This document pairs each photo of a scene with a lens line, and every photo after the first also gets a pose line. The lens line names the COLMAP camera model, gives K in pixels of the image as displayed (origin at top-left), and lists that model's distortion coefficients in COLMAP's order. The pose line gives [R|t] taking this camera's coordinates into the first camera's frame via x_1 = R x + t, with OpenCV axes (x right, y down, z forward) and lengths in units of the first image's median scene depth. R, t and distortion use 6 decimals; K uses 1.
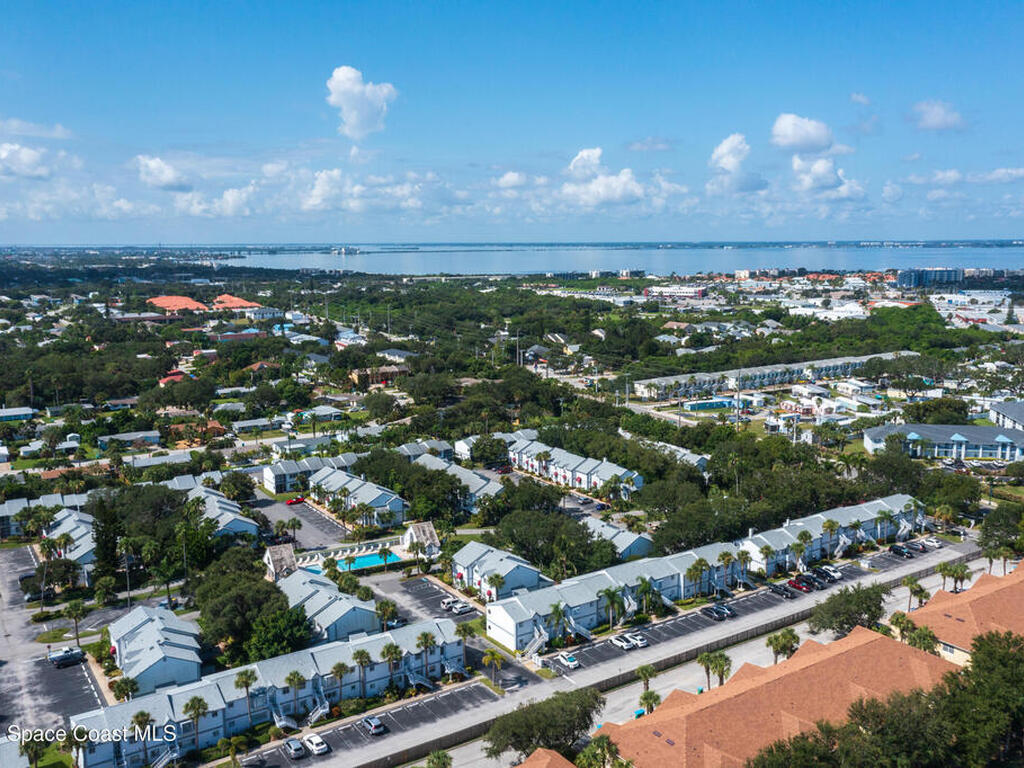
lens RADIAL K [[910.3, 0, 512.0], [0, 910.3, 384.0], [0, 0, 1]] dist [-0.007561, 0.057699]
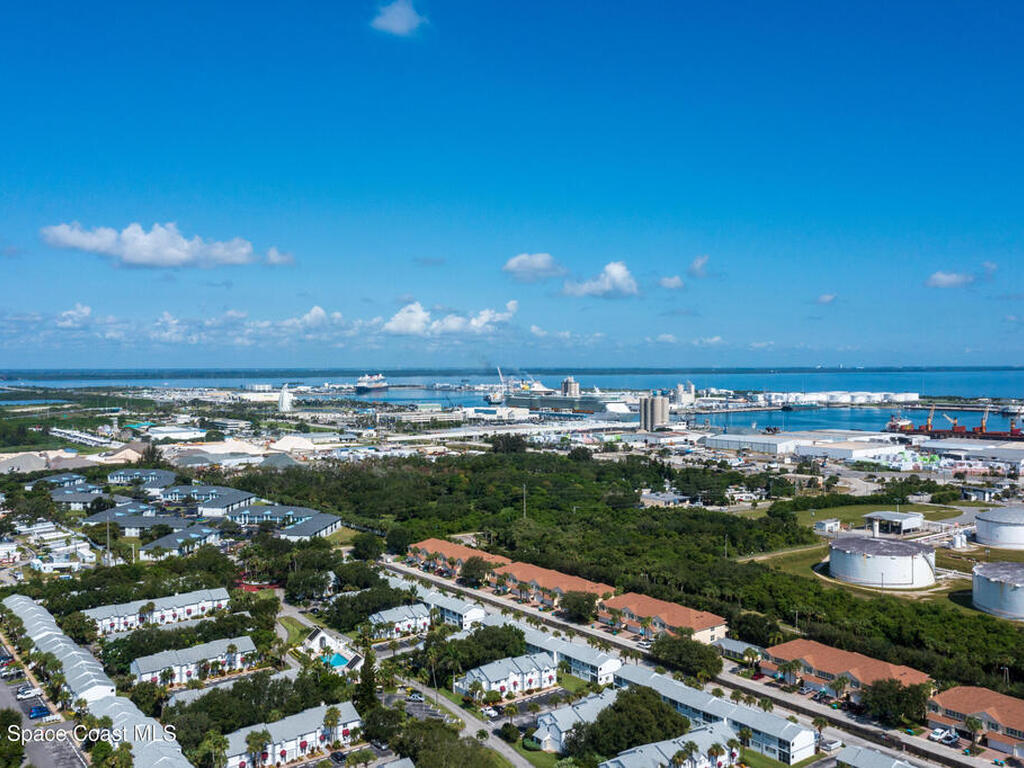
lens RADIAL K [[910.3, 0, 512.0], [0, 910.3, 384.0], [0, 0, 1]] dist [-0.007561, 0.057699]
pose [[-0.059744, -0.015215, 0.998098, -1.851073], [0.157809, 0.987166, 0.024495, -0.254732], [-0.985661, 0.158972, -0.056576, 0.887086]]
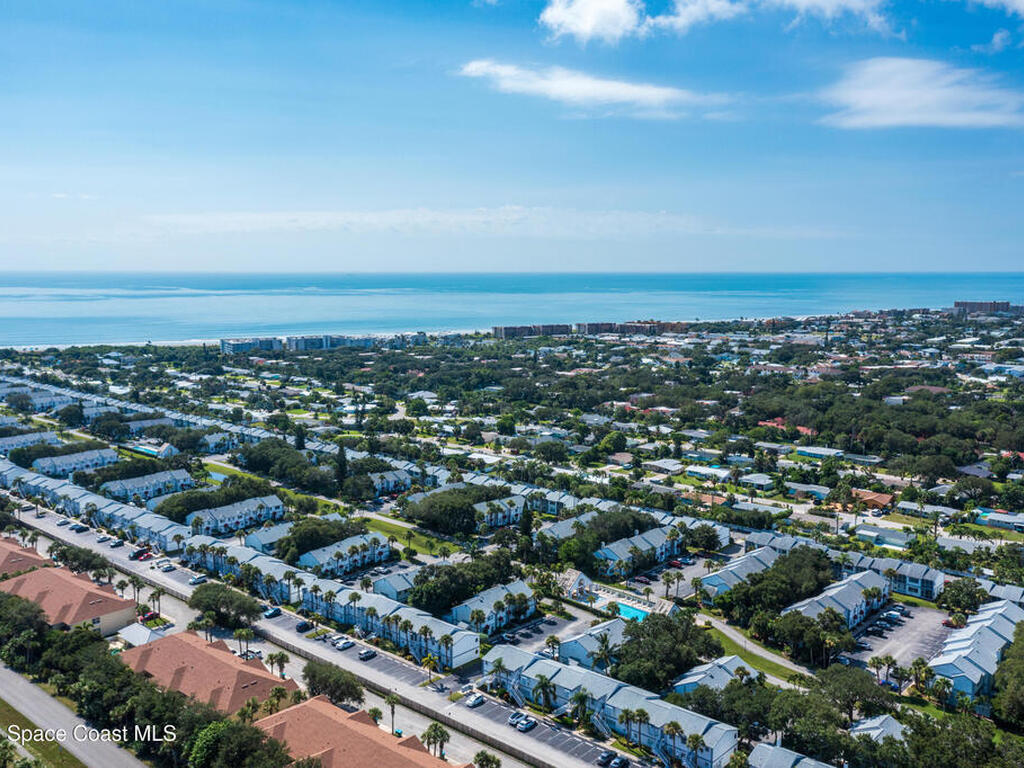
lens RADIAL K [[910.3, 0, 512.0], [0, 910.3, 384.0], [0, 0, 1]] dist [-0.007561, 0.057699]
pose [[0.240847, 0.122558, -0.962794, 1.112044], [-0.148115, 0.985017, 0.088336, -0.225126], [0.959195, 0.121328, 0.255391, 0.598599]]
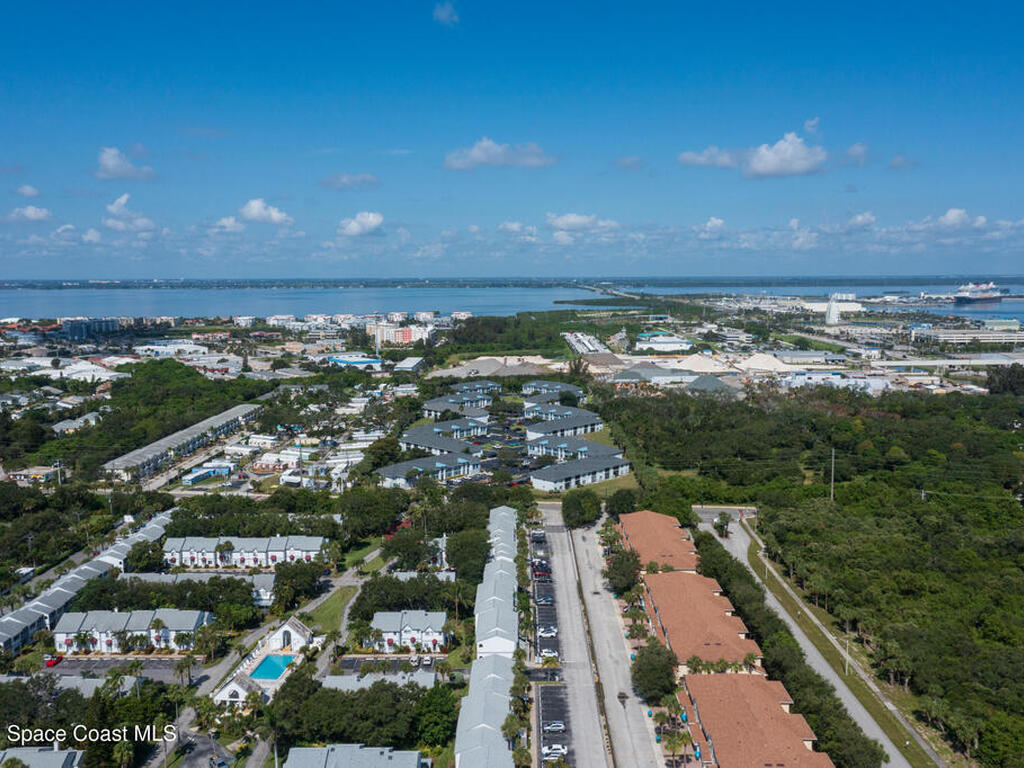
lens RADIAL K [[910.3, 0, 512.0], [0, 910.3, 384.0], [0, 0, 1]] dist [-0.007561, 0.057699]
pose [[0.576374, -0.095214, 0.811620, -0.976012], [0.130669, 0.991148, 0.023481, -0.141844], [-0.806671, 0.092520, 0.583714, 0.152772]]
